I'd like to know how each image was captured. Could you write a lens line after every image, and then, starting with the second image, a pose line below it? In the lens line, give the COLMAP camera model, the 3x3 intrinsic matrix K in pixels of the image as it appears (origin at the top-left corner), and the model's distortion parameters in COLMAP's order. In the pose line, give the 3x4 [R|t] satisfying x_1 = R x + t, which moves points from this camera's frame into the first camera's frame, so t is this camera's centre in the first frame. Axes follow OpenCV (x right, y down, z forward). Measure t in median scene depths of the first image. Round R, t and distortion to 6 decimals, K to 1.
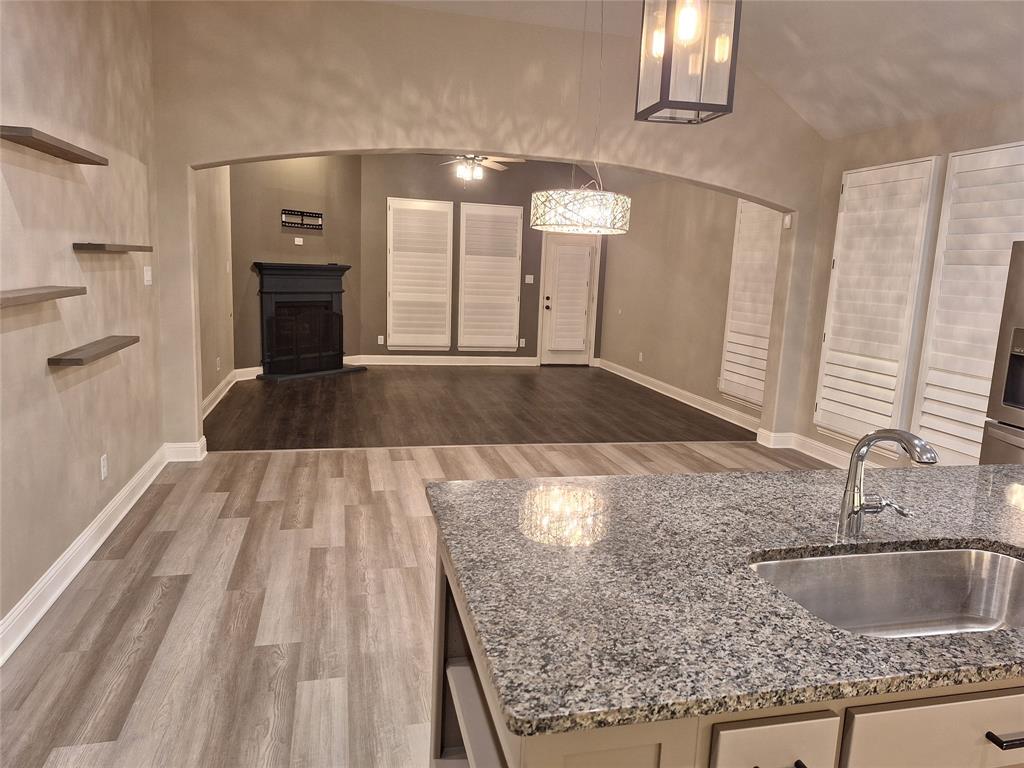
lens RADIAL K [[703.9, 0, 519.1], [0, 703.9, 383.0], [0, 0, 1]] dist [0.133902, -0.147707]
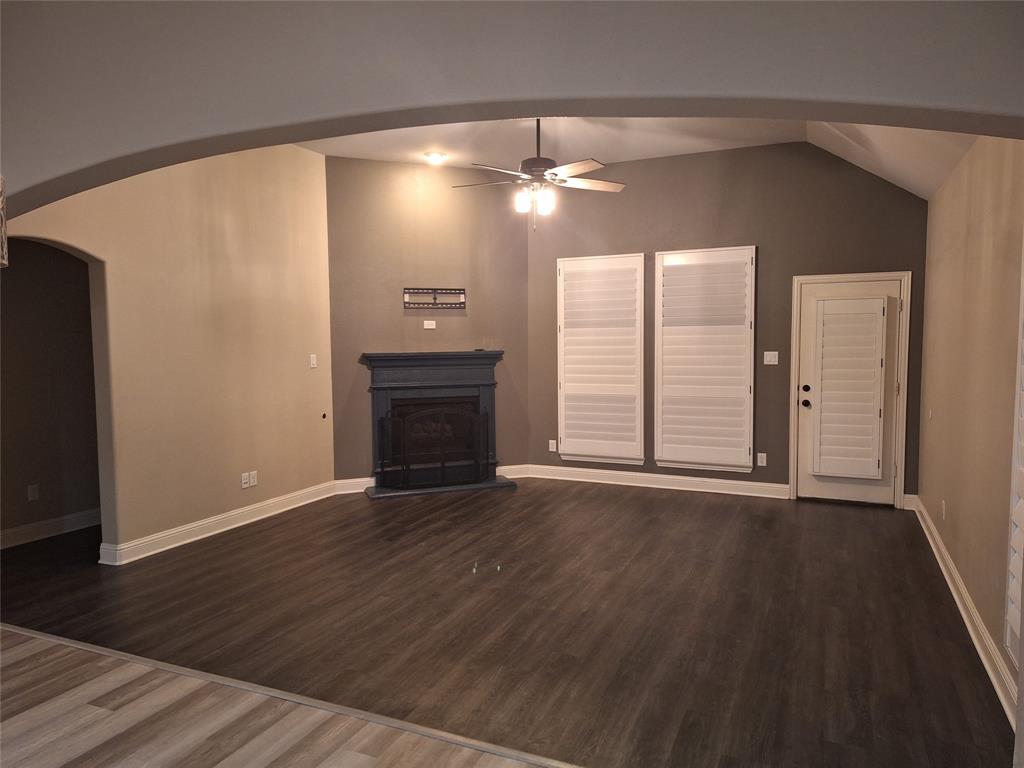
lens RADIAL K [[703.9, 0, 519.1], [0, 703.9, 383.0], [0, 0, 1]] dist [0.133902, -0.147707]
pose [[0.786875, -0.007896, -0.617062, 0.244525], [-0.057711, 0.994595, -0.086319, -0.062337], [0.614408, 0.103534, 0.782166, 0.399919]]
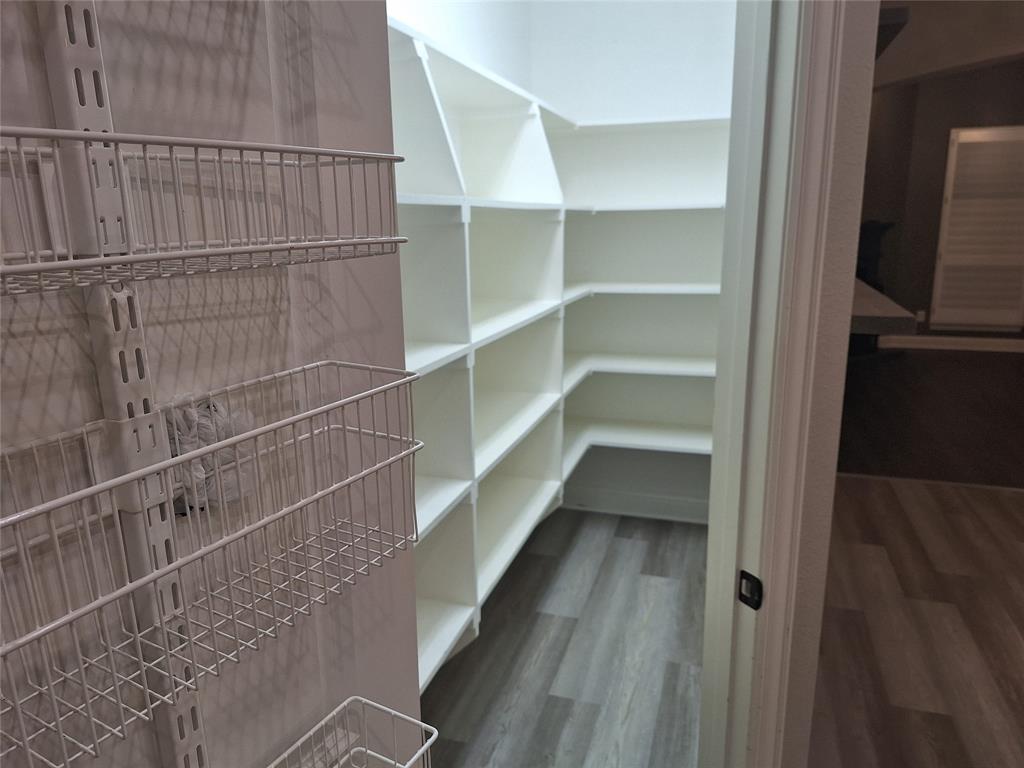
lens RADIAL K [[703.9, 0, 519.1], [0, 703.9, 383.0], [0, 0, 1]] dist [0.133902, -0.147707]
pose [[0.856246, 0.058324, -0.513265, -0.165768], [-0.033133, 0.997760, 0.058105, -0.020020], [0.515505, -0.032746, 0.856261, 0.090374]]
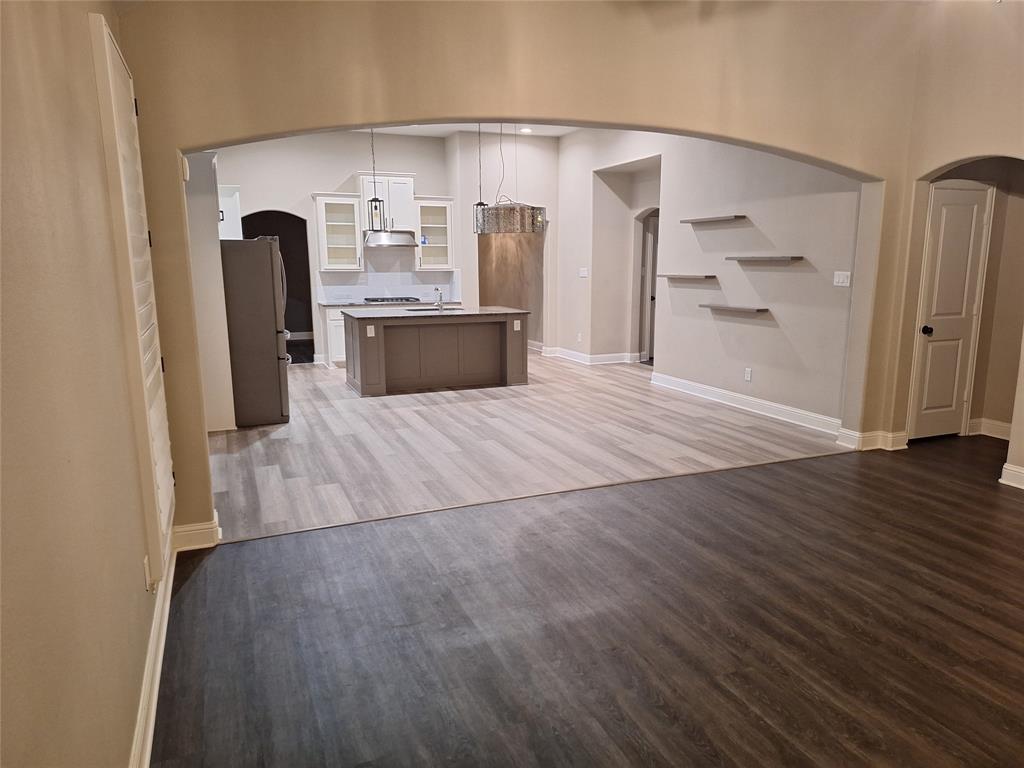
lens RADIAL K [[703.9, 0, 519.1], [0, 703.9, 383.0], [0, 0, 1]] dist [0.133902, -0.147707]
pose [[-0.987418, -0.018846, -0.157003, 0.122560], [-0.069636, 0.943240, 0.324730, -0.166469], [0.141972, 0.331577, -0.932685, 1.021648]]
